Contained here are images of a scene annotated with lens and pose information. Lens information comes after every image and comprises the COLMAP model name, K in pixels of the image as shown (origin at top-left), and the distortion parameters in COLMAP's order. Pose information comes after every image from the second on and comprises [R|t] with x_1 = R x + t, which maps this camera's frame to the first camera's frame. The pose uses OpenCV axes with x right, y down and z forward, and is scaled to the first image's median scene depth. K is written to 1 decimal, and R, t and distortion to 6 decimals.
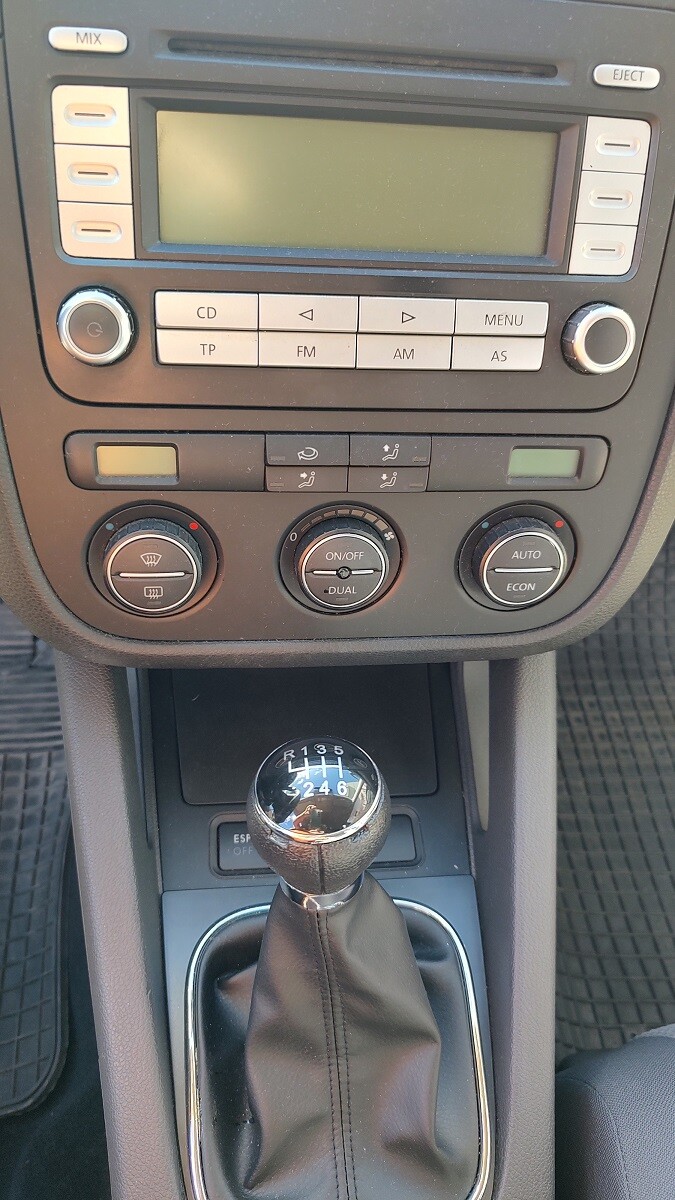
lens RADIAL K [[889.7, 0, 337.5], [0, 889.7, 600.0], [0, 0, 1]] dist [-0.024339, -0.001860]
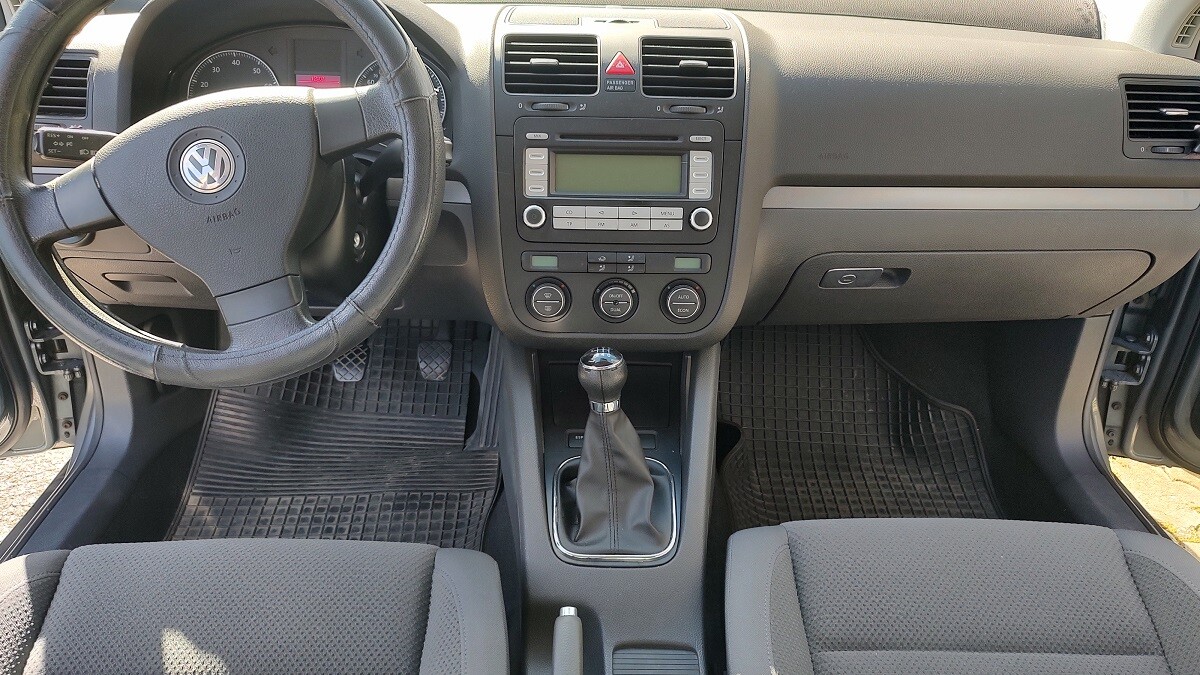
lens RADIAL K [[899.2, 0, 600.0], [0, 899.2, 337.5], [0, 0, 1]] dist [0.006200, -0.000797]
pose [[0.992953, -0.009499, -0.118124, 0.303576], [-0.023284, 0.961713, -0.273067, 0.884301], [0.116196, 0.273893, 0.954715, -1.738114]]
